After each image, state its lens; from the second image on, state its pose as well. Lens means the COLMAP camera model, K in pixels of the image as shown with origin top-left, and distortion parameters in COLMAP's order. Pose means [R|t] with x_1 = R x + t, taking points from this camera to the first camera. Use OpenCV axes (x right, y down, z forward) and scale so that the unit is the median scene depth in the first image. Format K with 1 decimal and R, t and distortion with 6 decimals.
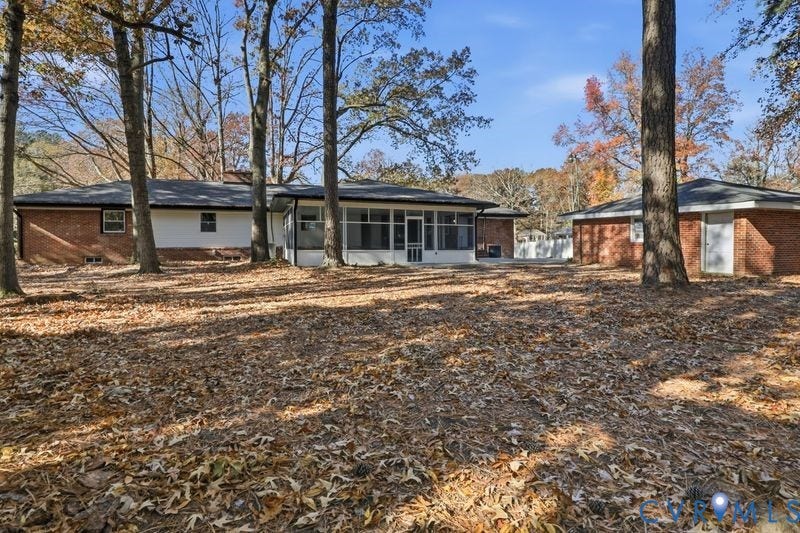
lens RADIAL K [[427.3, 0, 401.1], [0, 427.3, 267.0], [0, 0, 1]] dist [-0.020503, 0.003420]
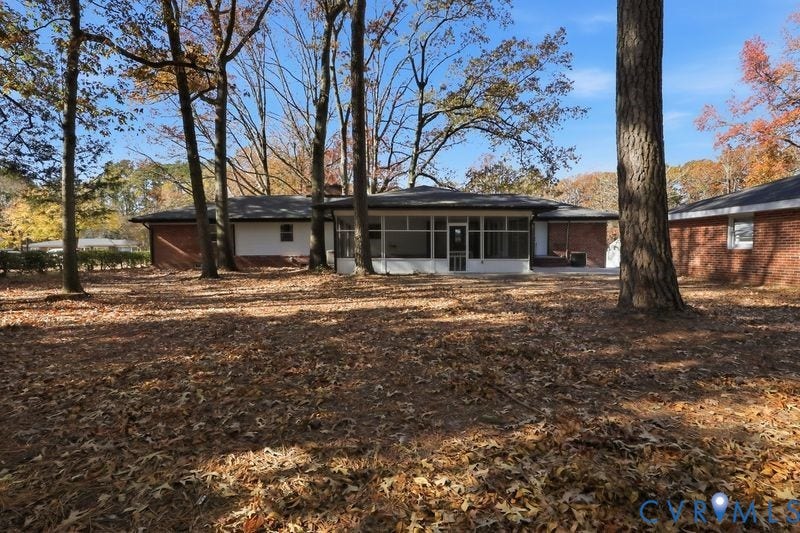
lens RADIAL K [[413.2, 0, 400.1], [0, 413.2, 293.3], [0, 0, 1]] dist [-0.016566, -0.000201]
pose [[0.935959, 0.032345, -0.350620, 0.212836], [-0.014920, 0.998521, 0.052287, -0.007563], [0.351793, -0.043707, 0.935057, 0.084821]]
